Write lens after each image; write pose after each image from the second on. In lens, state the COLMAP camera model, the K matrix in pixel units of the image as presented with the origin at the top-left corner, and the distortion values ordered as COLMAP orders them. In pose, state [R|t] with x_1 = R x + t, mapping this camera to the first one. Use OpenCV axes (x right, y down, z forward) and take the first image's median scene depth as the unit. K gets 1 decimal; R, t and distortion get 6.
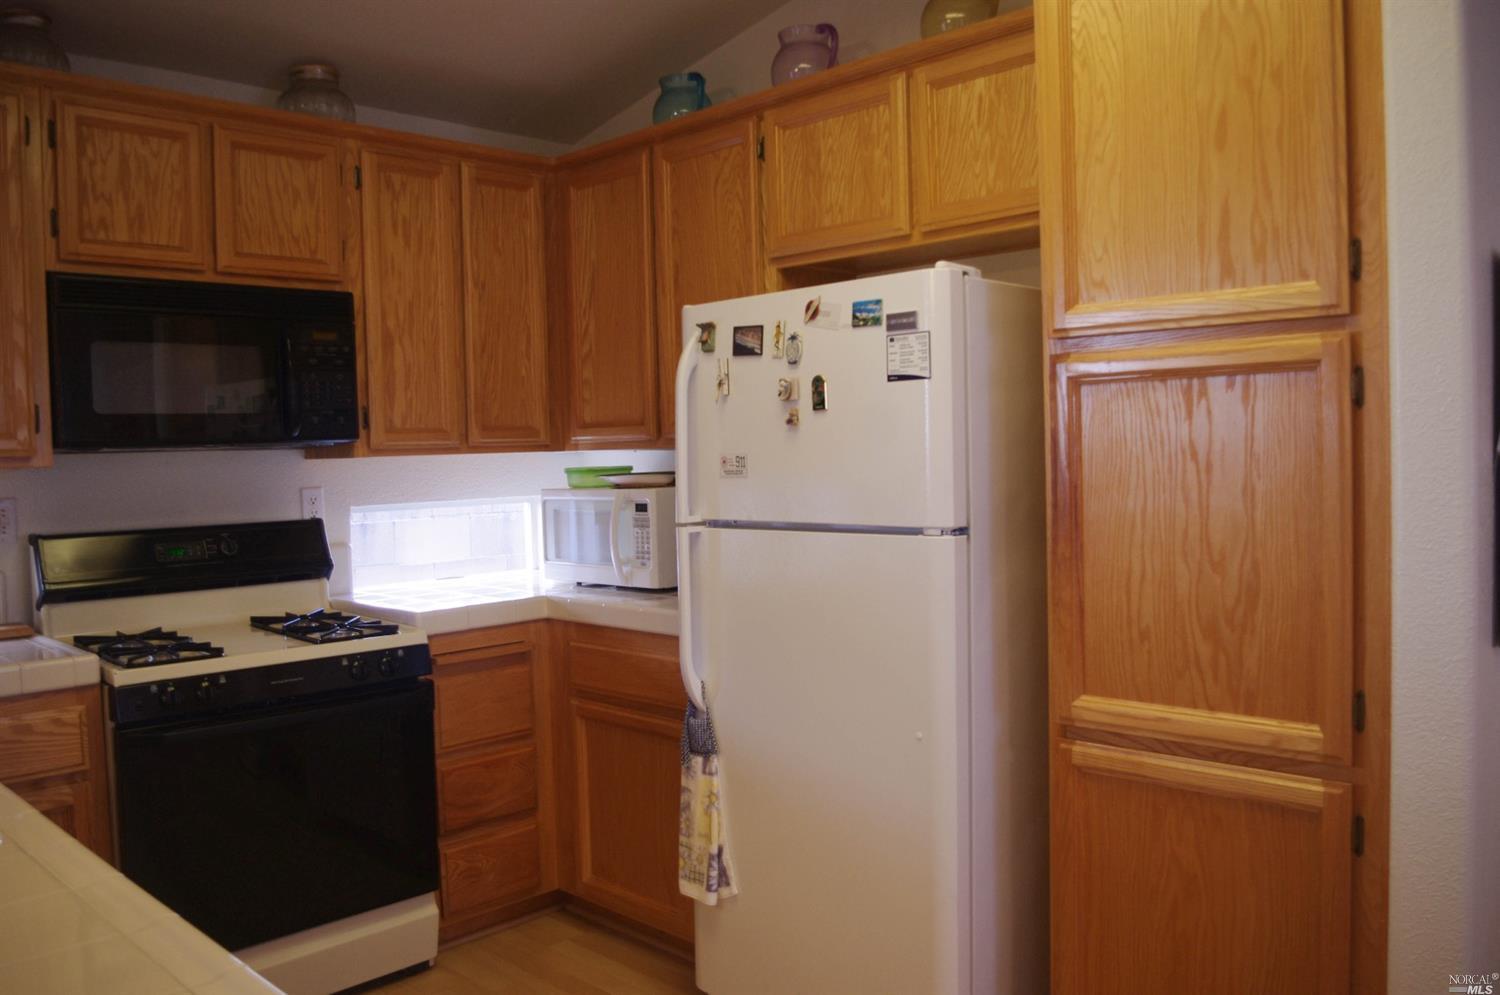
lens RADIAL K [[1188.5, 0, 755.1], [0, 1188.5, 497.2], [0, 0, 1]] dist [-0.085295, 0.031018]
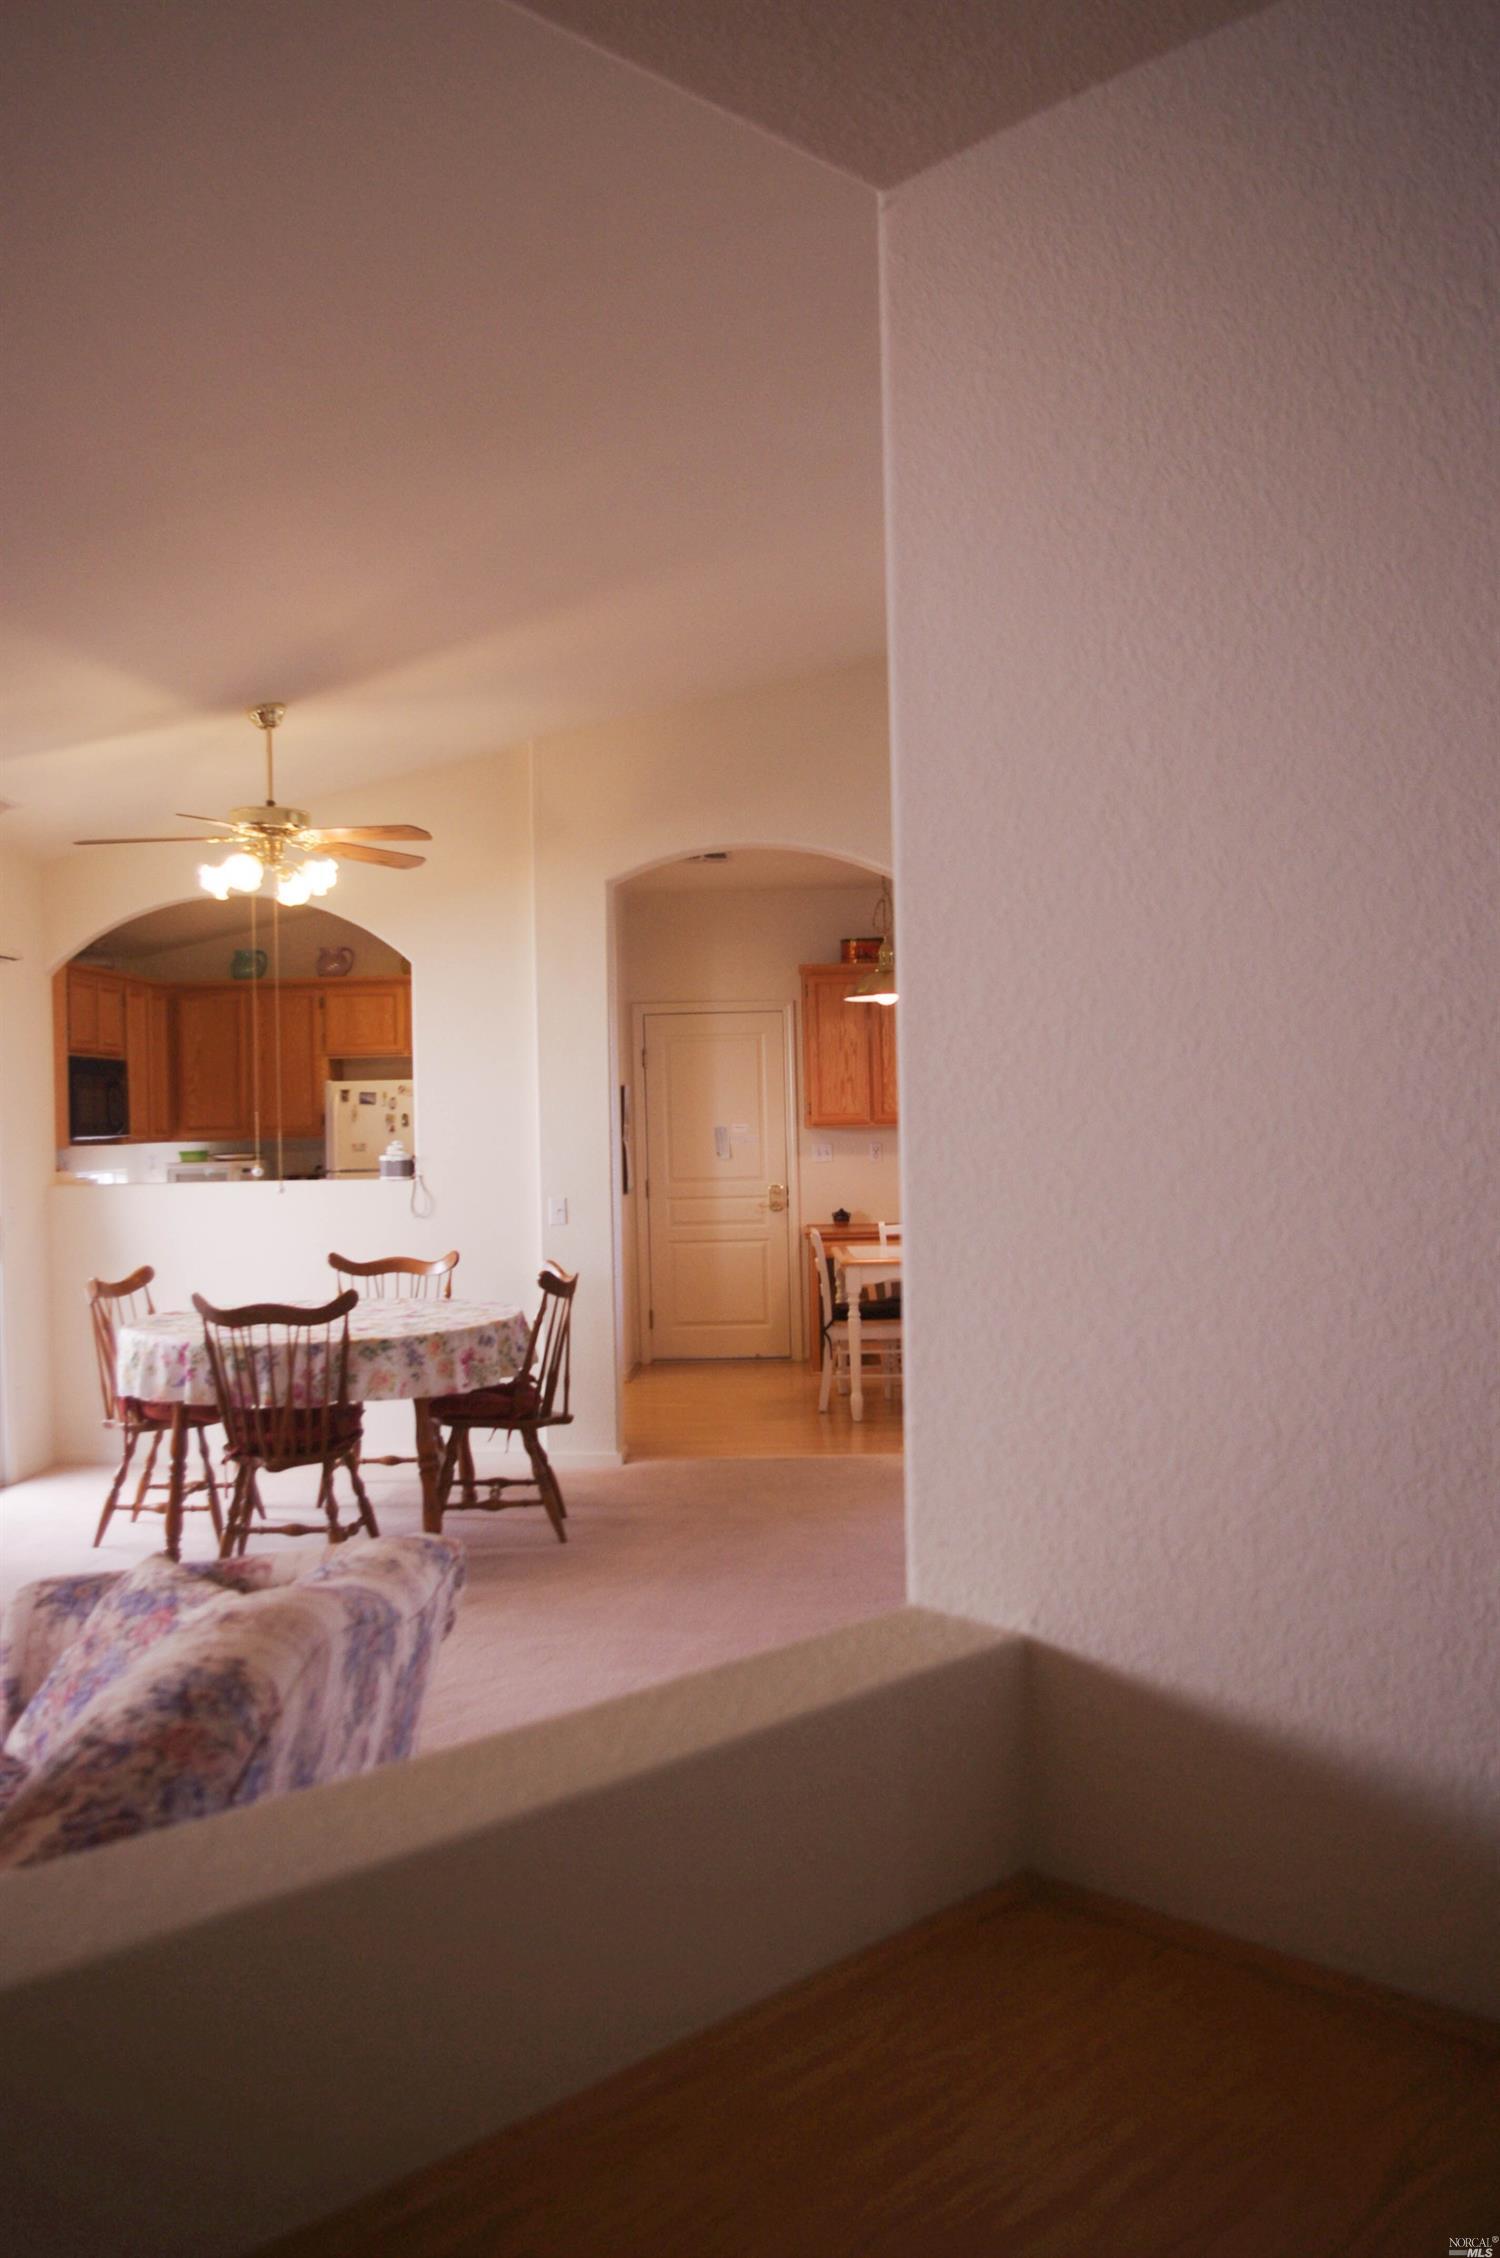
lens RADIAL K [[1789.2, 0, 742.9], [0, 1789.2, 1127.9], [0, 0, 1]] dist [-0.085295, 0.031018]
pose [[0.738766, 0.005082, 0.673942, -1.950840], [0.030225, 0.998716, -0.040664, 0.109836], [-0.673283, 0.050411, 0.737664, -2.315217]]
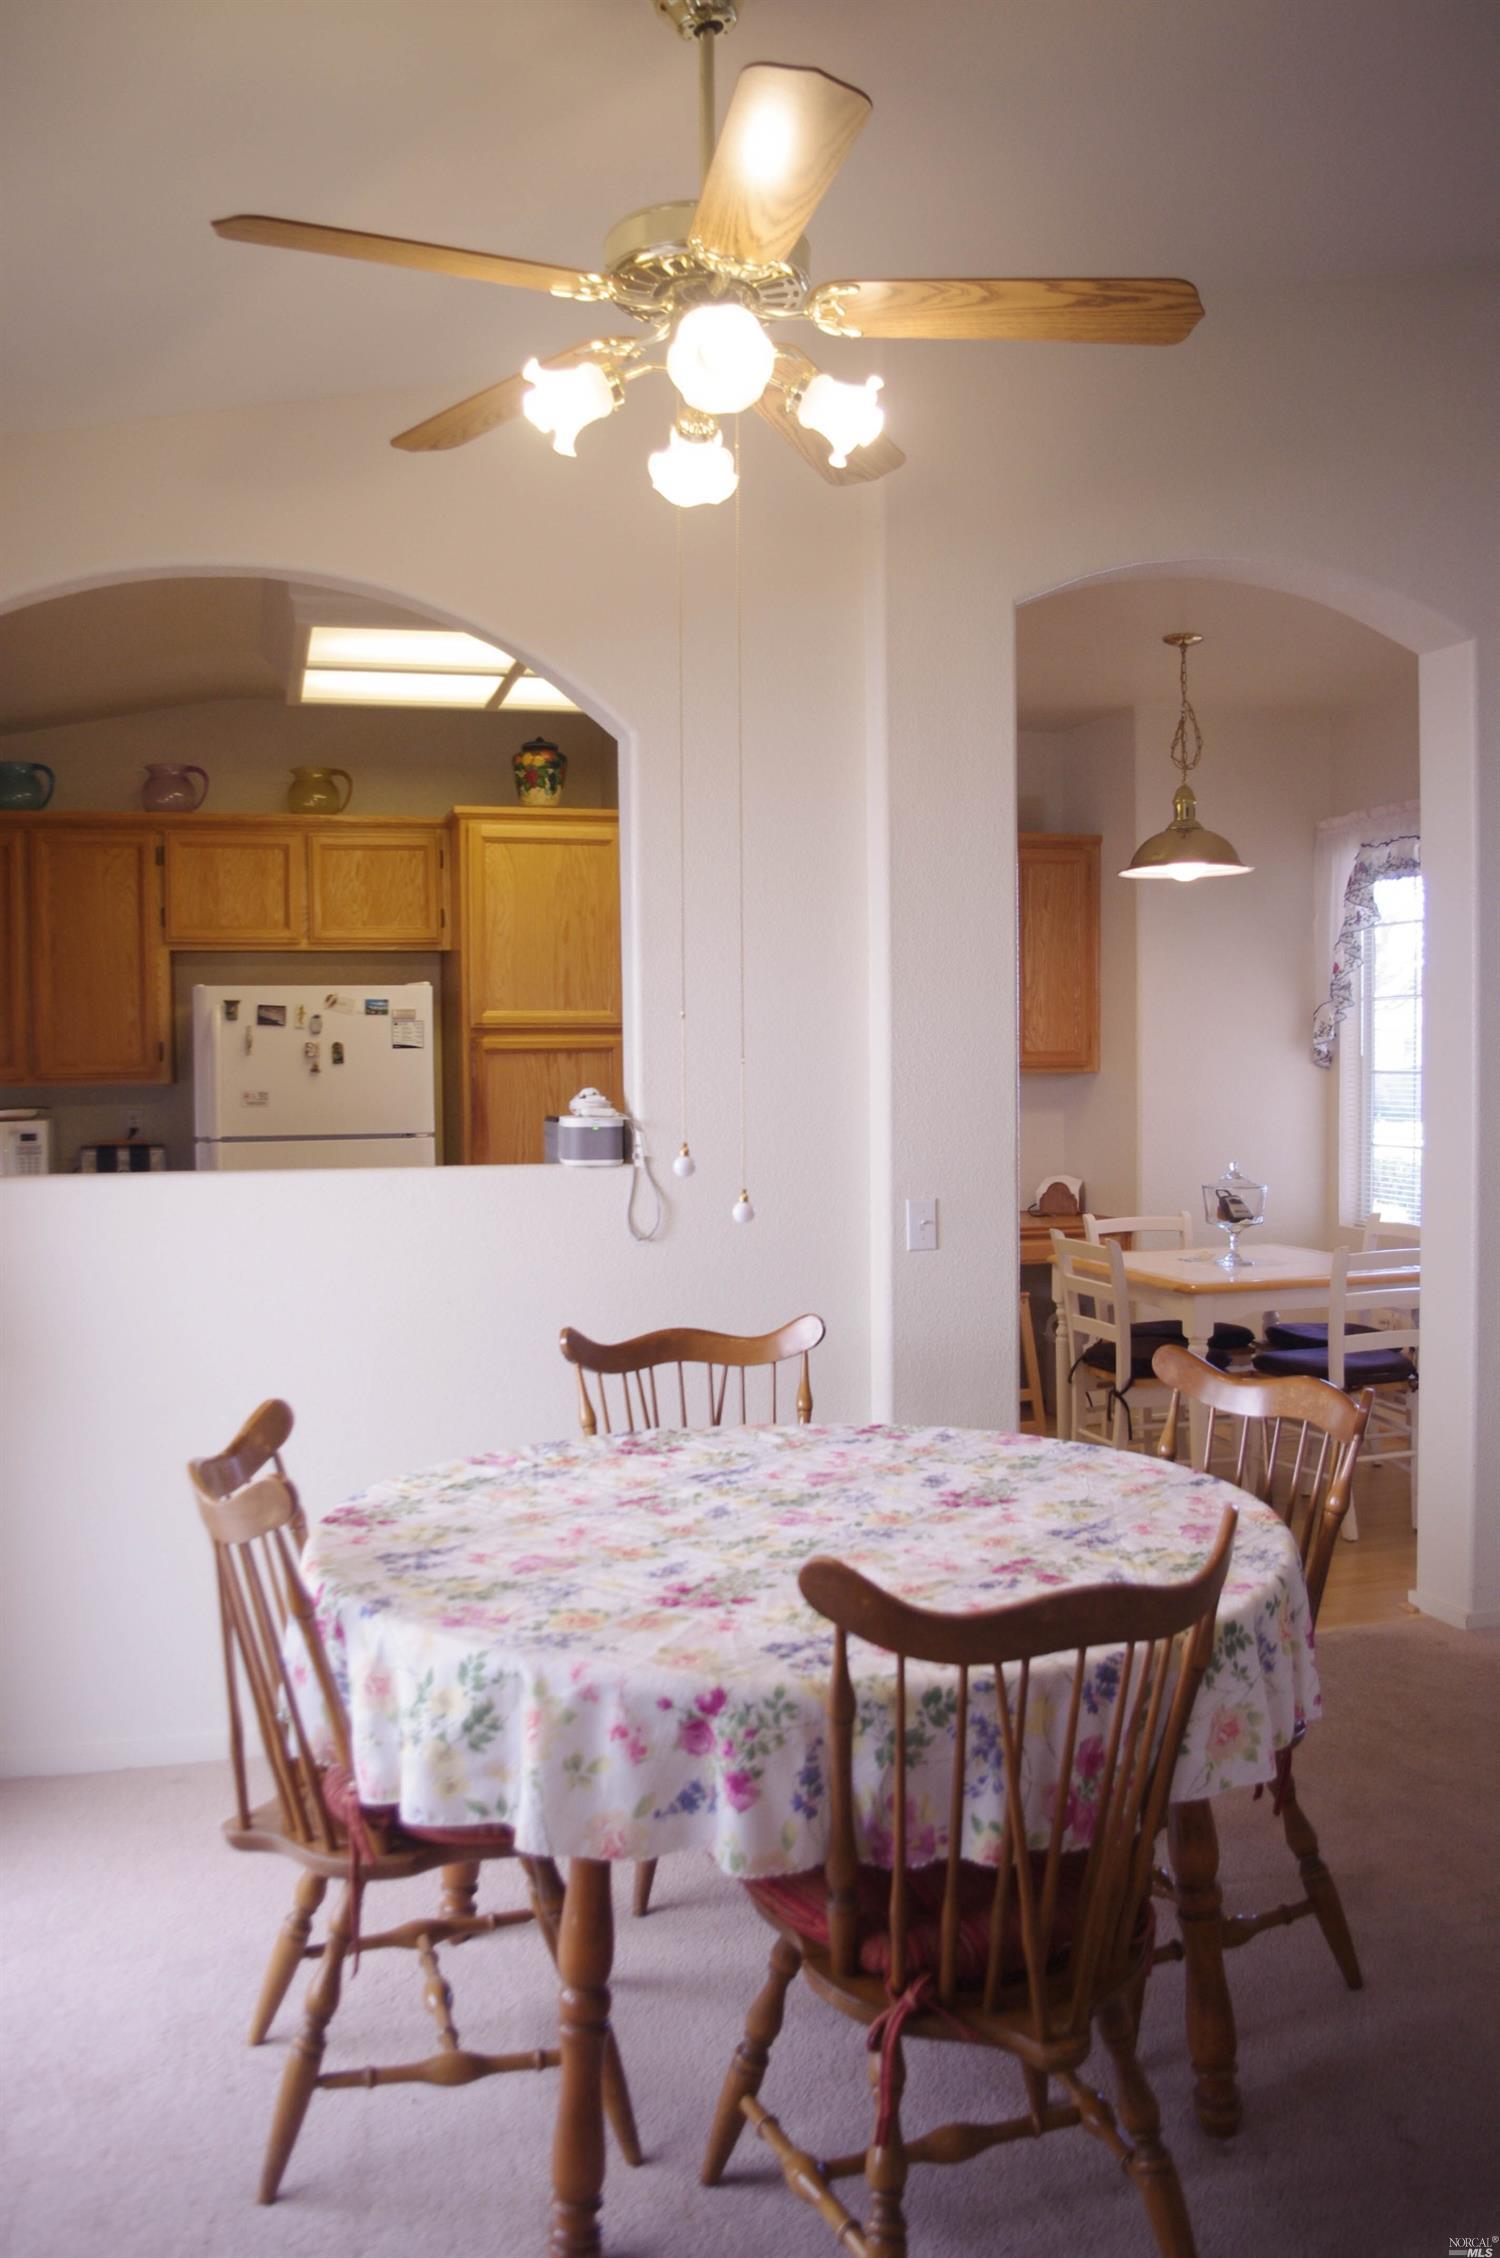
lens RADIAL K [[1789.2, 0, 751.0], [0, 1789.2, 1122.5], [0, 0, 1]] dist [-0.085295, 0.031018]
pose [[0.503401, -0.008289, 0.864013, -1.608982], [0.030212, 0.999511, -0.008014, 0.038868], [-0.863524, 0.030138, 0.503406, -0.635856]]
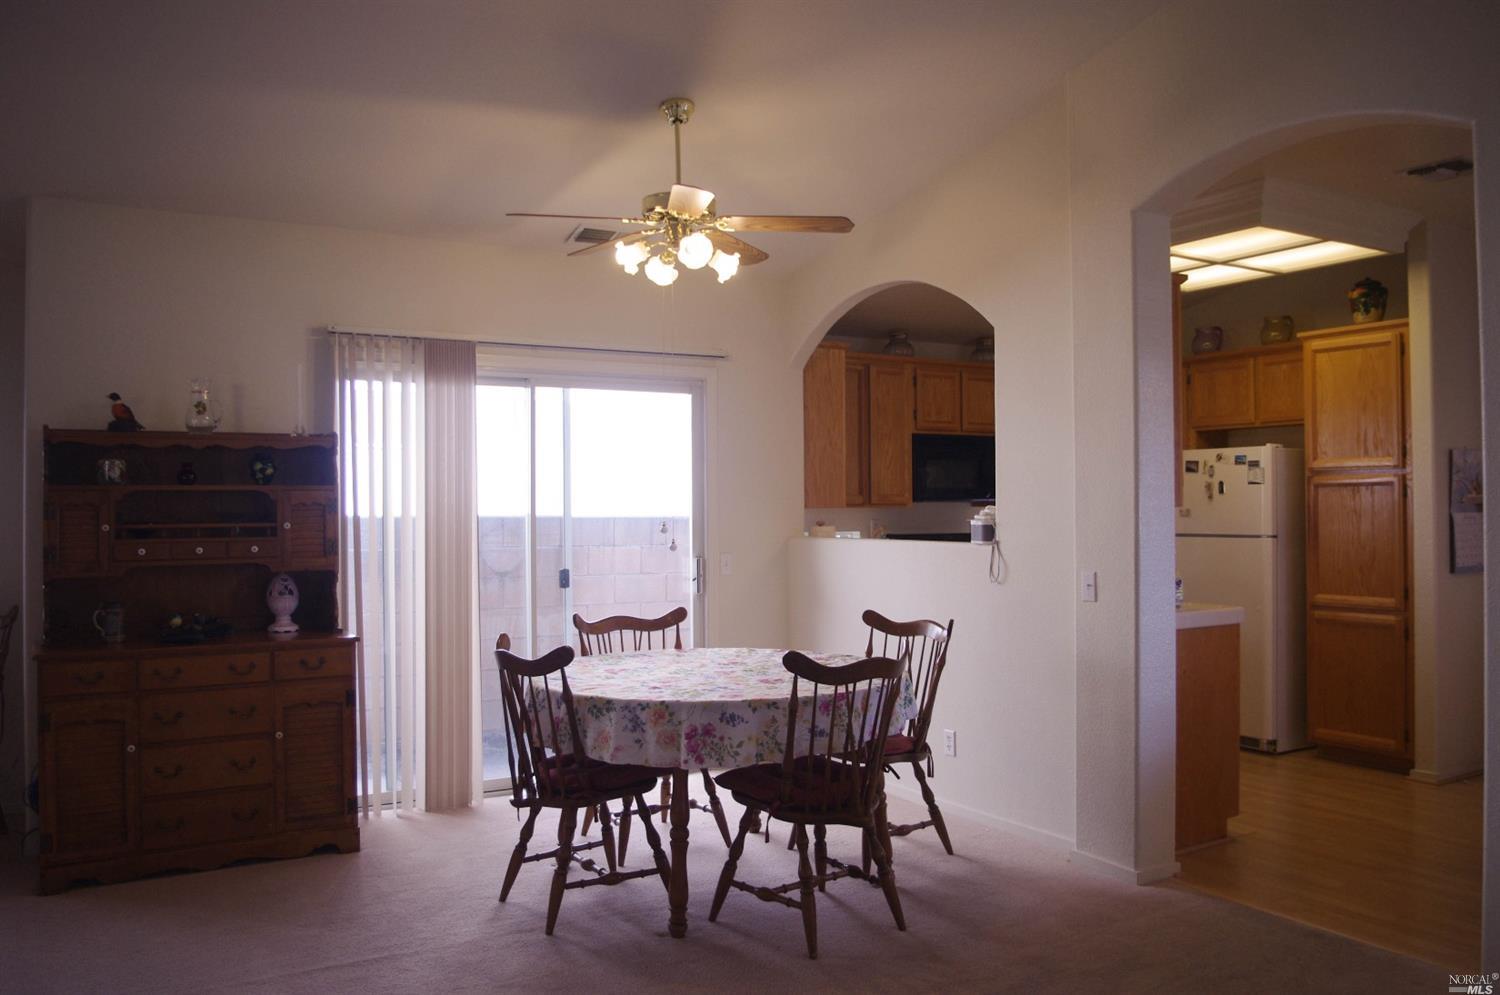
lens RADIAL K [[1188.5, 0, 754.3], [0, 1188.5, 477.7], [0, 0, 1]] dist [-0.085295, 0.031018]
pose [[0.967146, 0.015257, -0.253765, -0.282613], [-0.030423, 0.997970, -0.055950, 0.070760], [0.252396, 0.061832, 0.965647, -1.774370]]
